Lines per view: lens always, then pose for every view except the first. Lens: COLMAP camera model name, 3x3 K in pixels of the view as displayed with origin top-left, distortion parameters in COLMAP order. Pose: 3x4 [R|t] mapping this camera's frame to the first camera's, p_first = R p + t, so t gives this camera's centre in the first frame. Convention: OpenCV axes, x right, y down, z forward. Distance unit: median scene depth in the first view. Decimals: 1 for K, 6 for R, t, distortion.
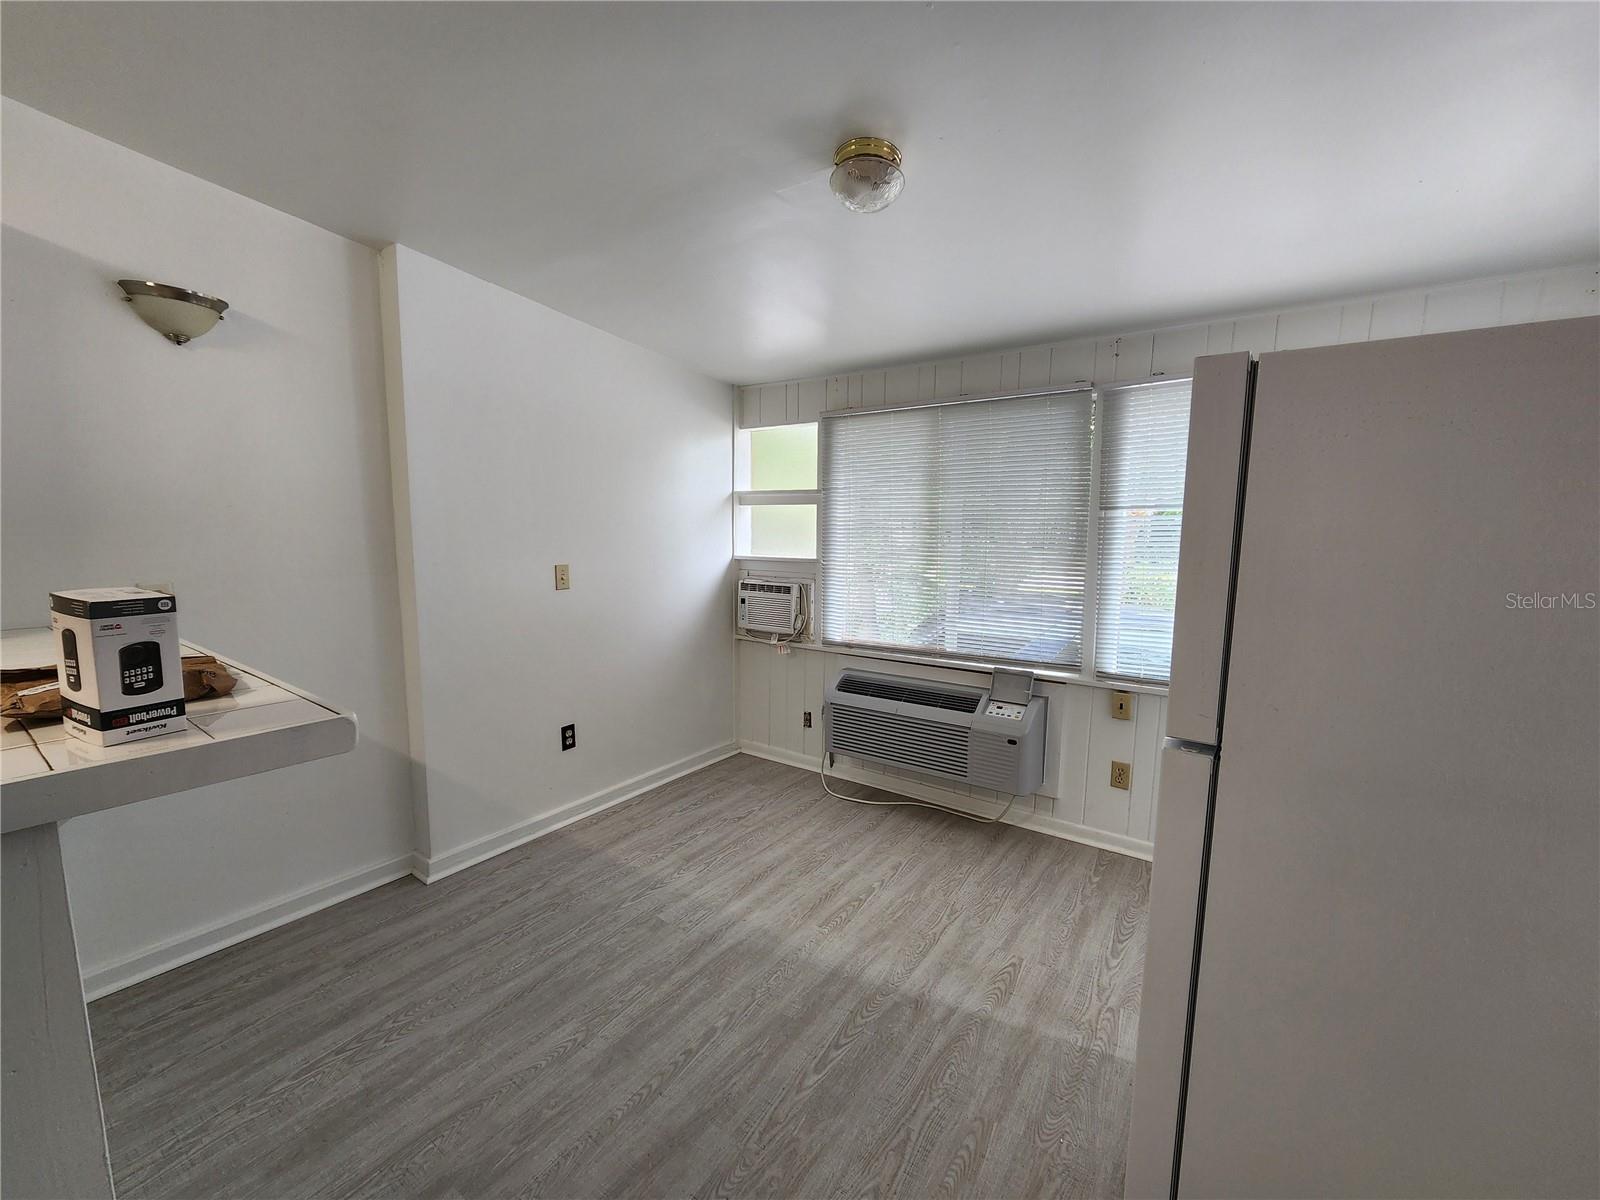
lens RADIAL K [[656.5, 0, 798.0], [0, 656.5, 598.6], [0, 0, 1]] dist [0.002961, -0.000660]
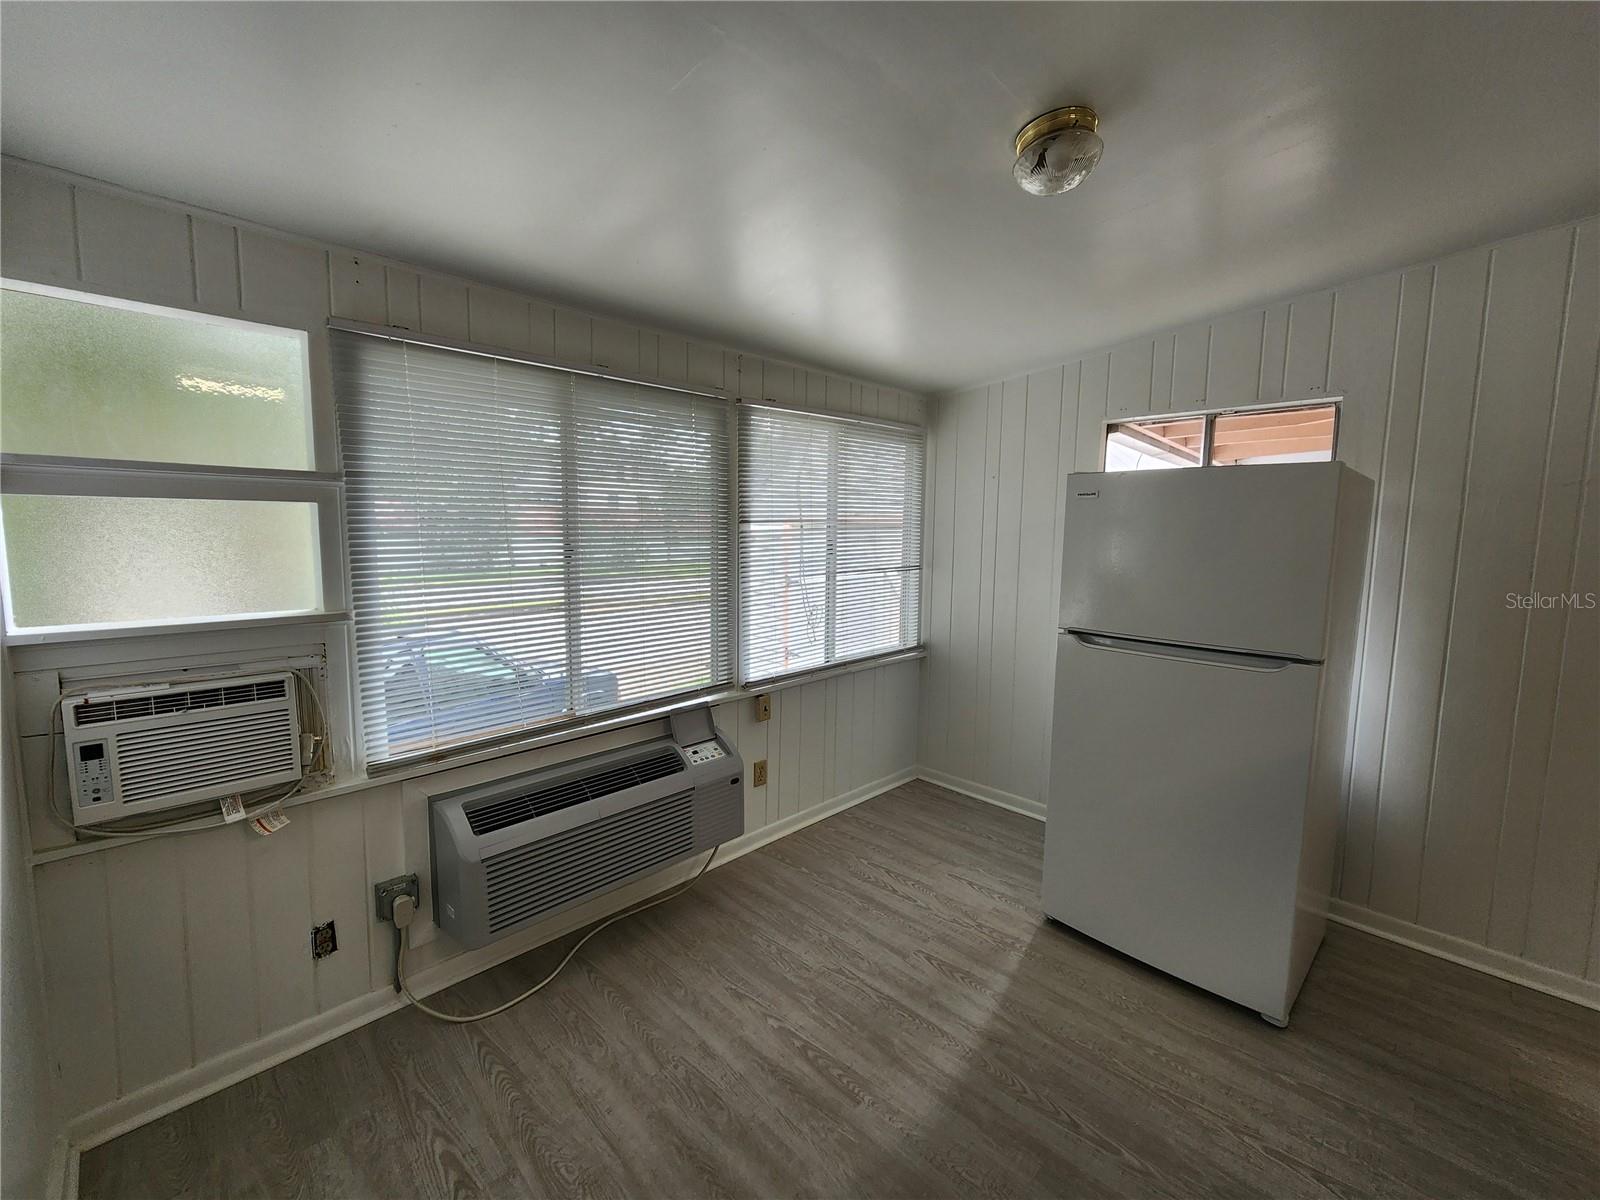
lens RADIAL K [[674.0, 0, 778.7], [0, 674.0, 601.4], [0, 0, 1]] dist [0.003210, 0.000249]
pose [[0.160038, -0.110164, 0.980944, -0.479767], [0.106989, 0.989835, 0.093707, -0.092894], [-0.981296, 0.089954, 0.170197, 0.673515]]
